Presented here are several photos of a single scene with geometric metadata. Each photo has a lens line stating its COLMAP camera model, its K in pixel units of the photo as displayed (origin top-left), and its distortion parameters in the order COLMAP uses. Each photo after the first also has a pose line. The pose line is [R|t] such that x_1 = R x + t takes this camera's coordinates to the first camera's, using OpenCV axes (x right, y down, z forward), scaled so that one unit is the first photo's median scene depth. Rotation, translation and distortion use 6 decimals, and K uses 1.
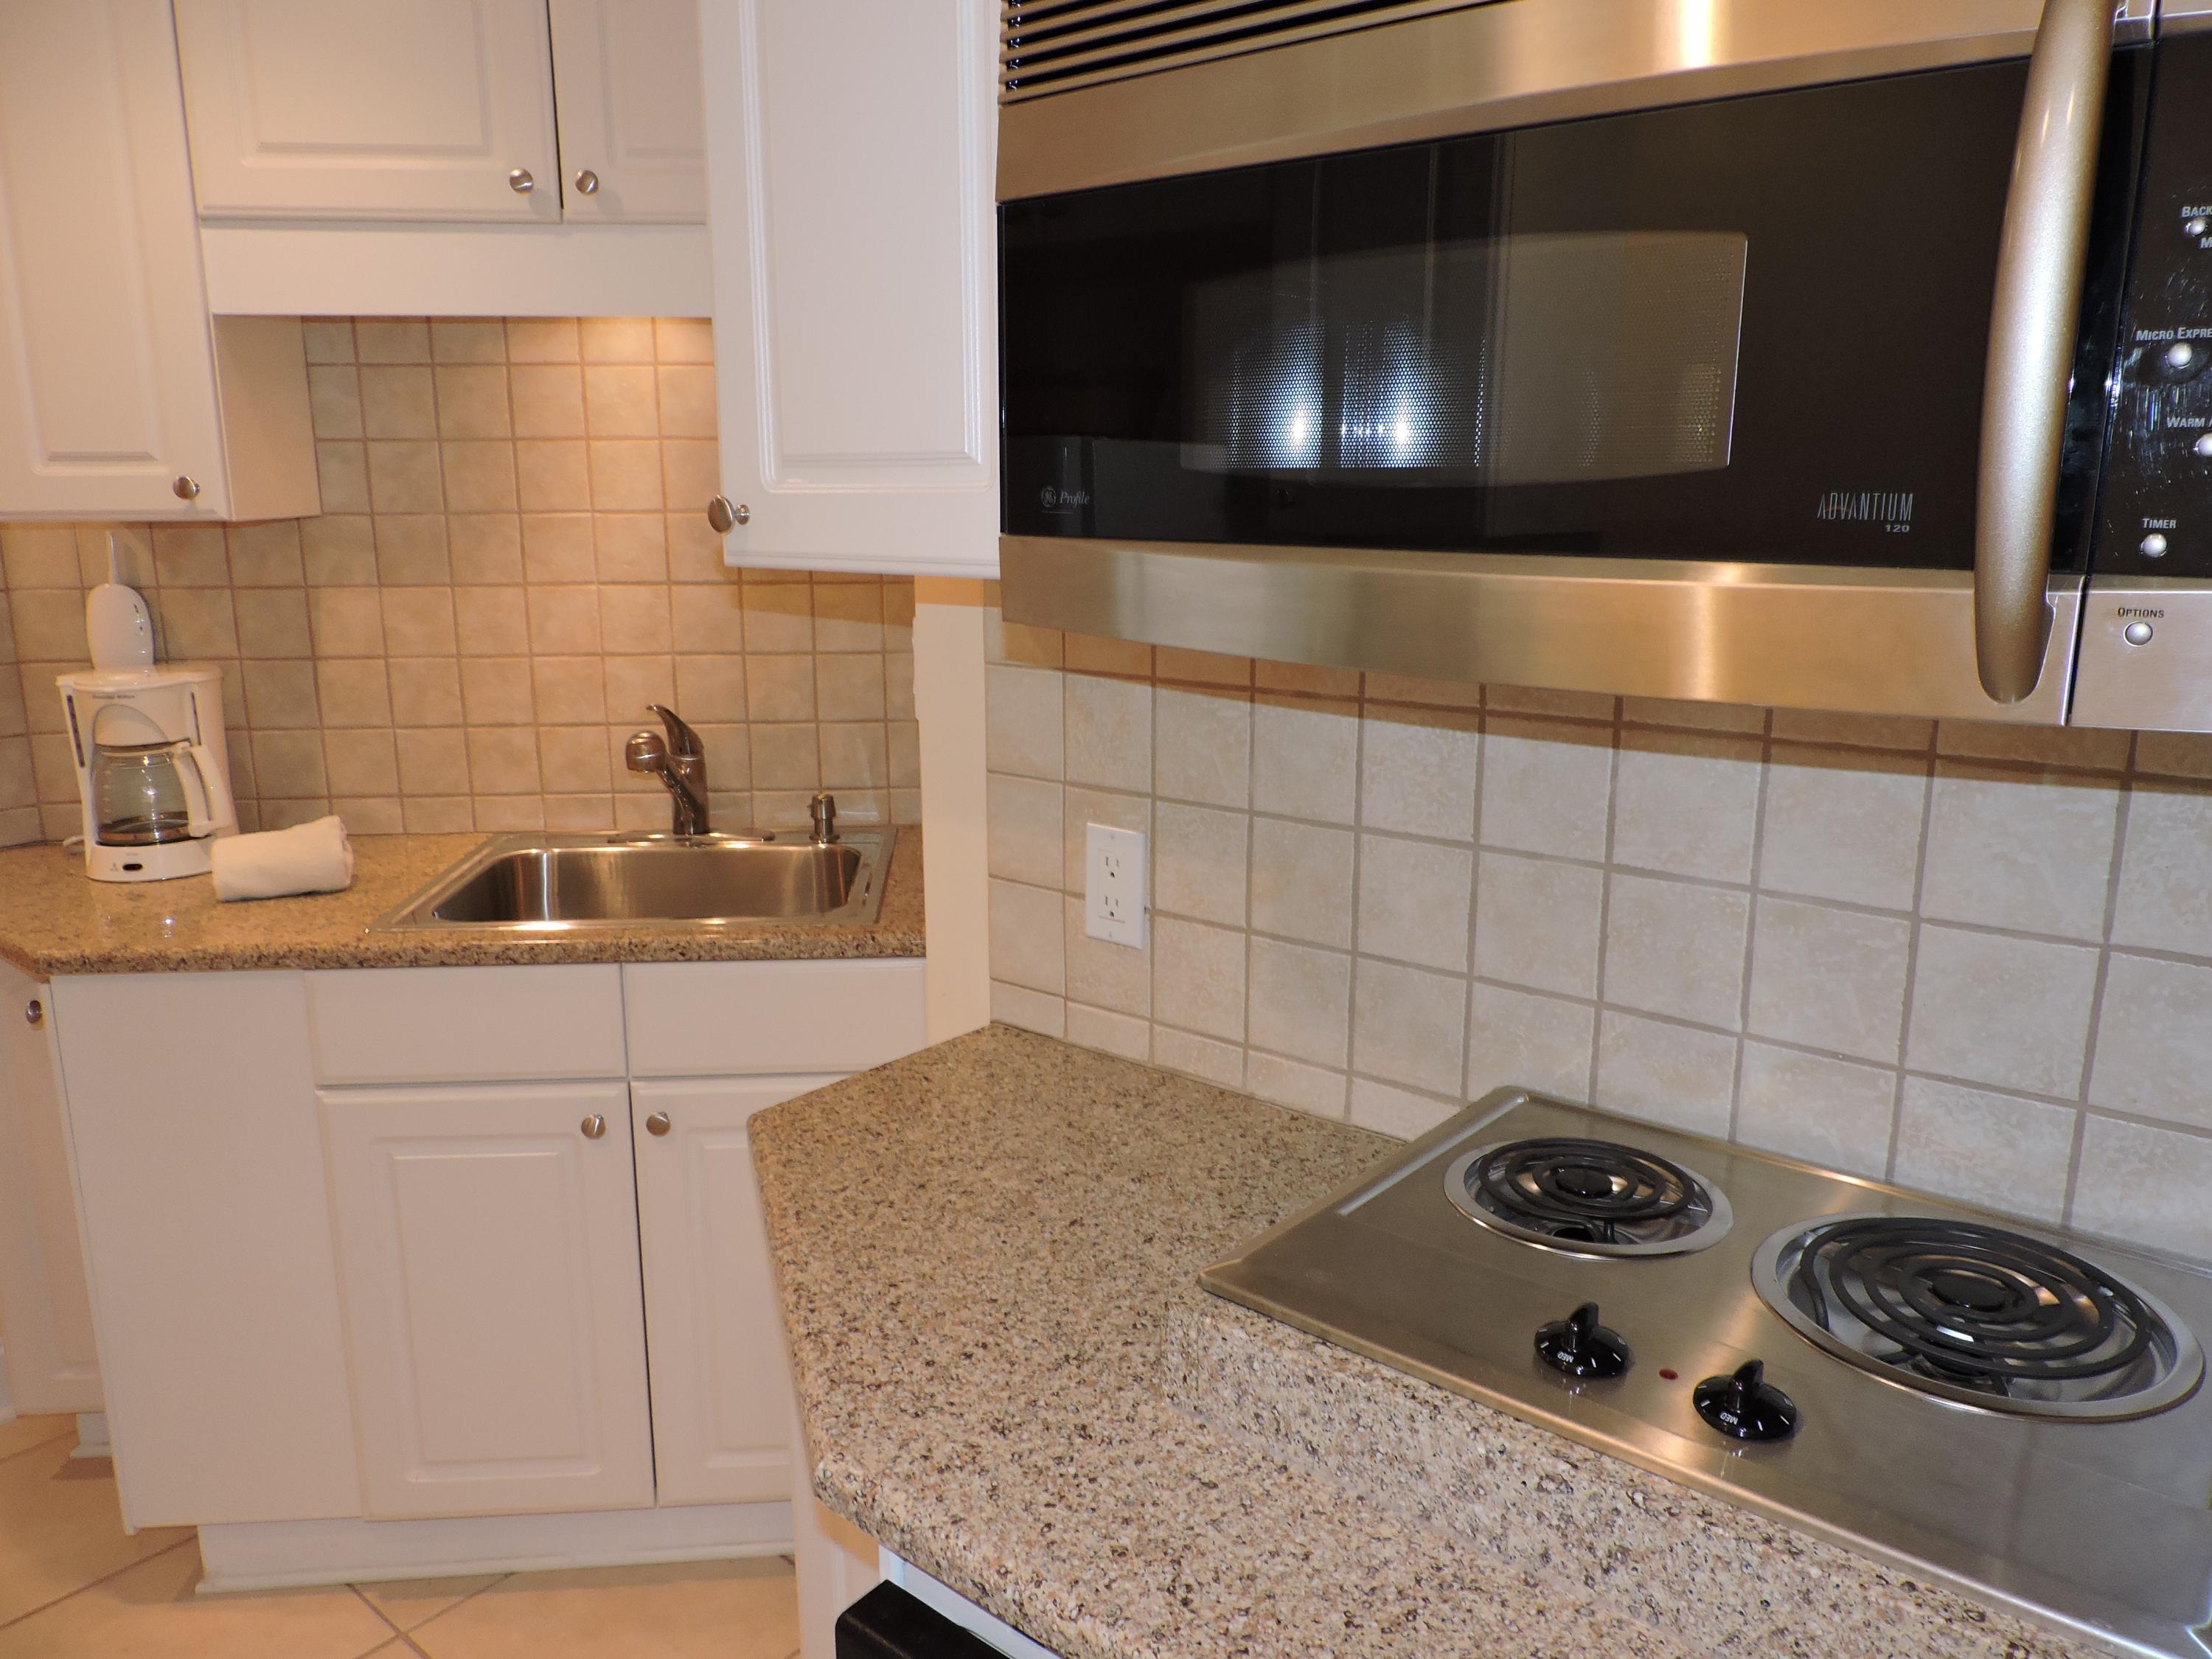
lens RADIAL K [[1584.1, 0, 1106.0], [0, 1584.1, 829.5], [0, 0, 1]] dist [-0.017015, -0.005327]
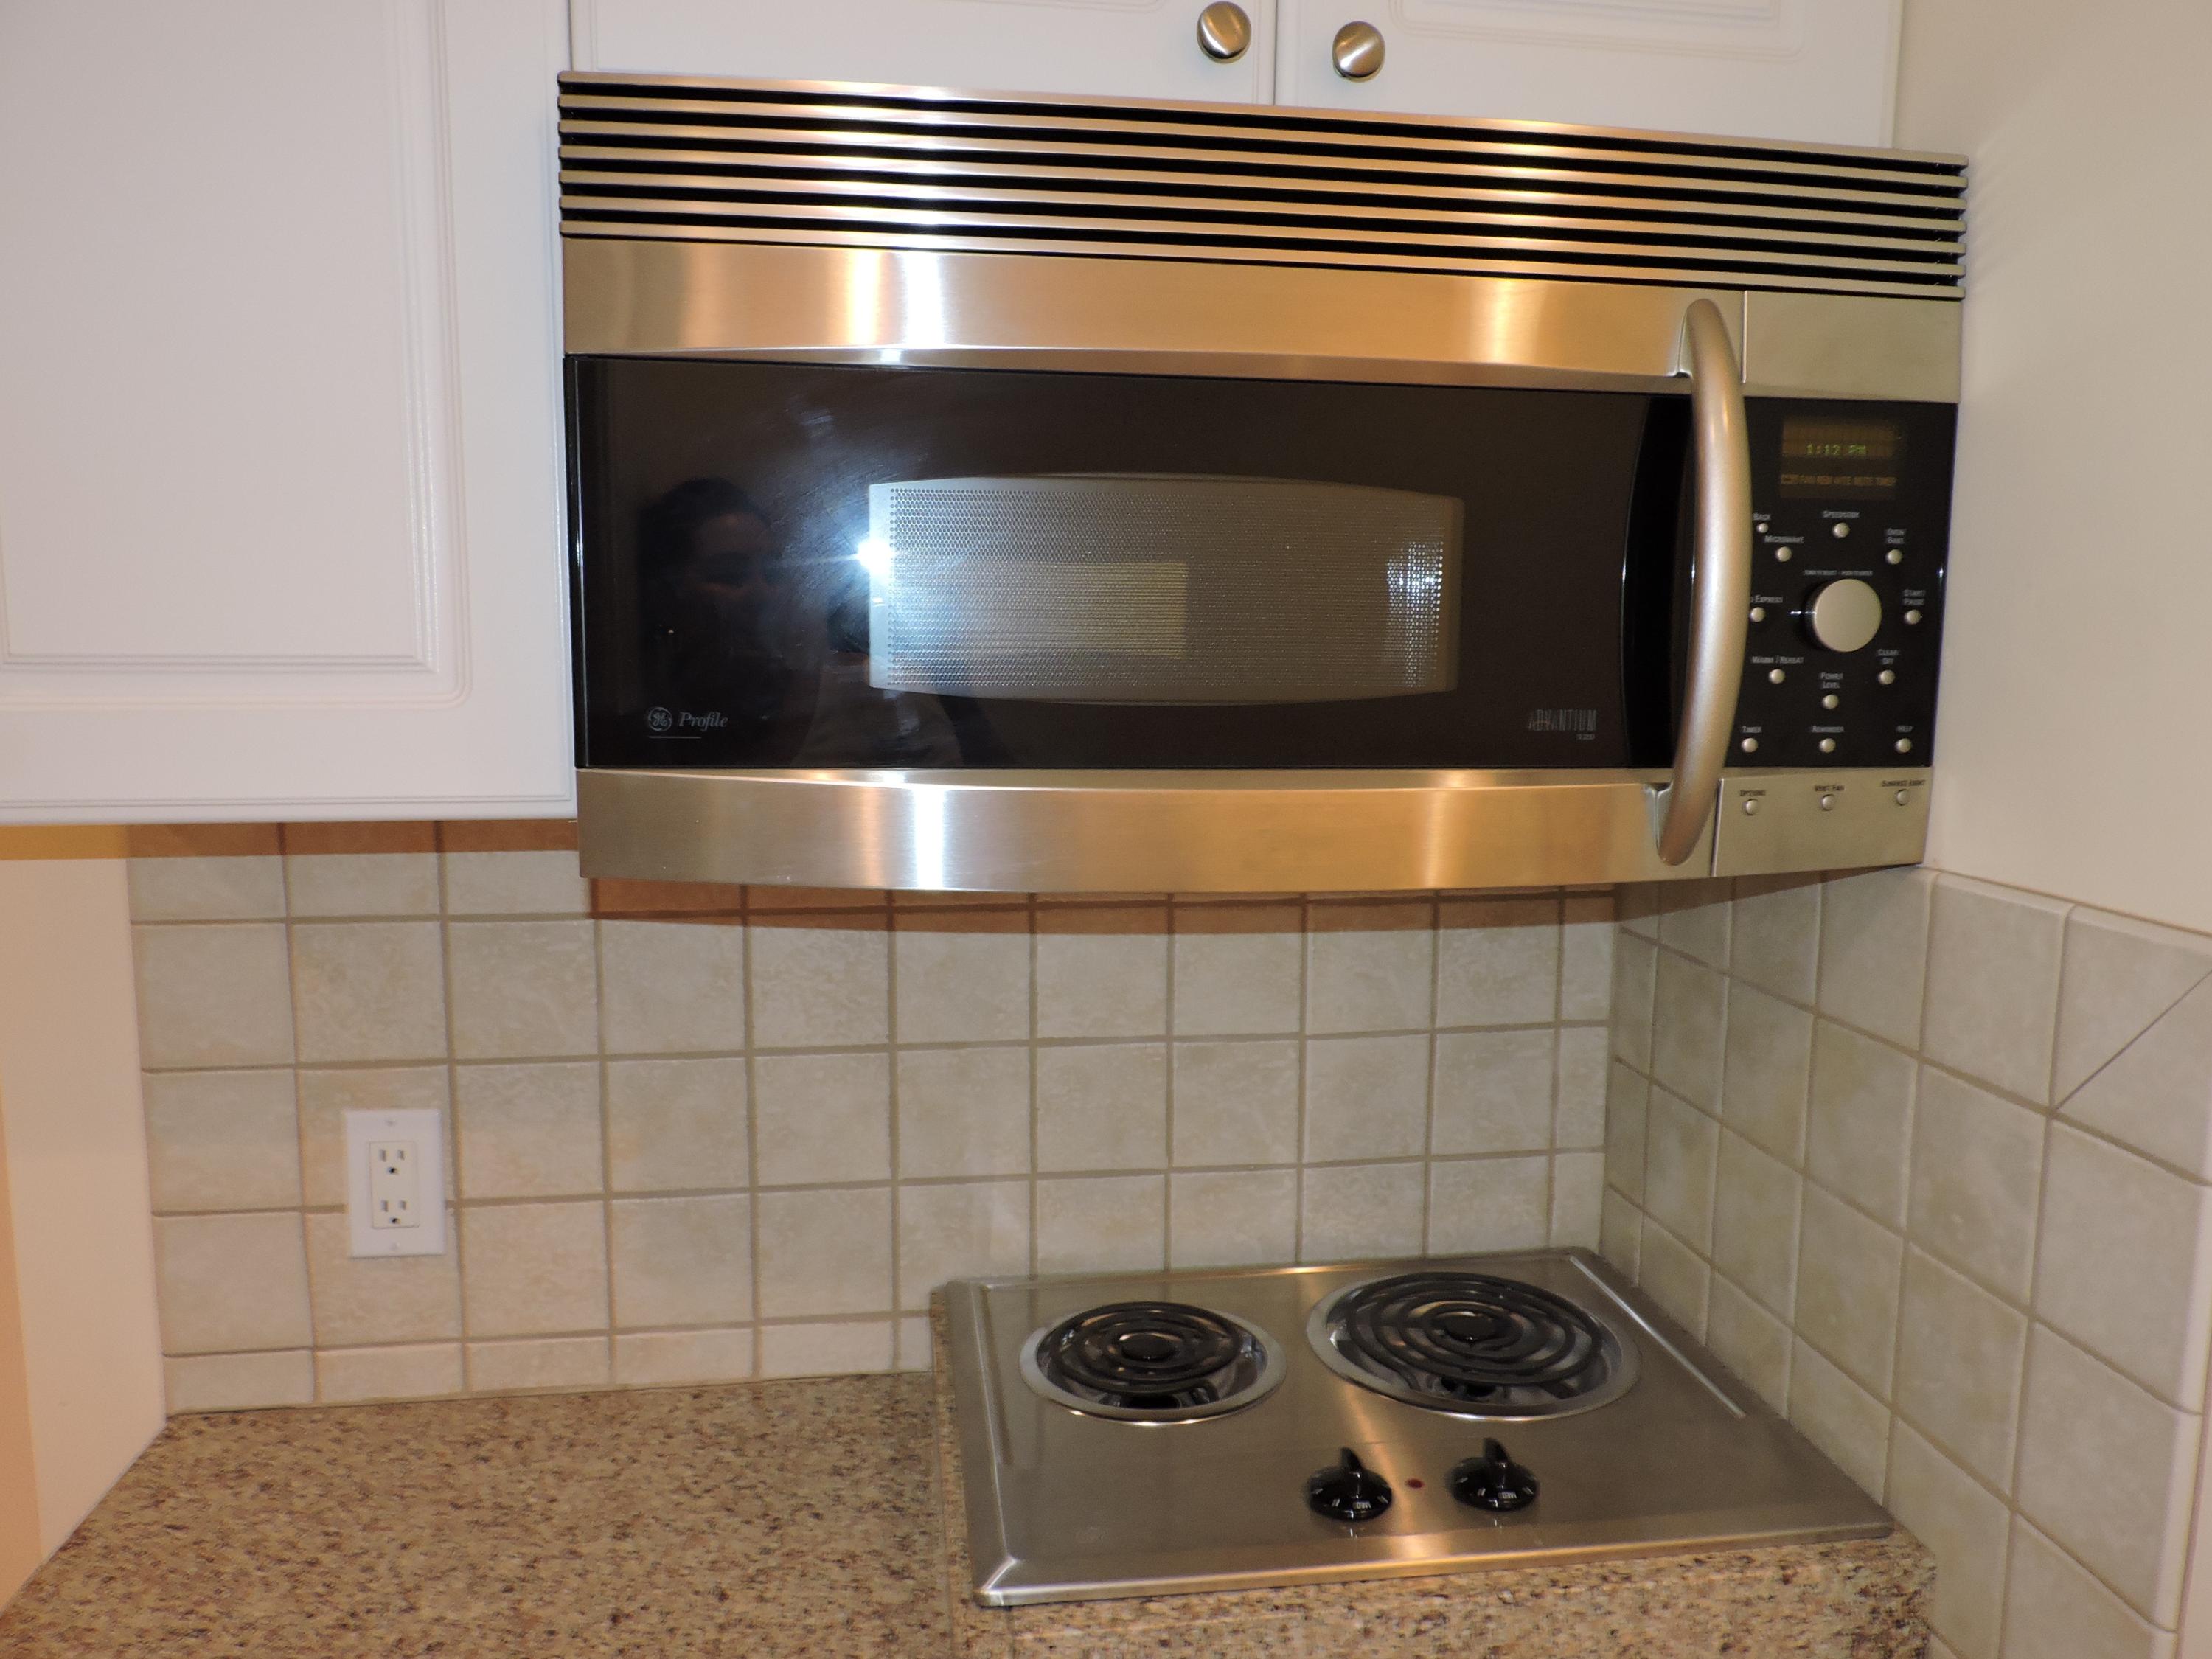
lens RADIAL K [[1577.6, 0, 1106.0], [0, 1577.6, 829.5], [0, 0, 1]] dist [-0.021689, 0.004752]
pose [[0.664025, -0.088254, 0.742484, -0.413240], [0.152319, 0.988153, -0.018768, -0.089354], [-0.732032, 0.125557, 0.669601, 0.258617]]
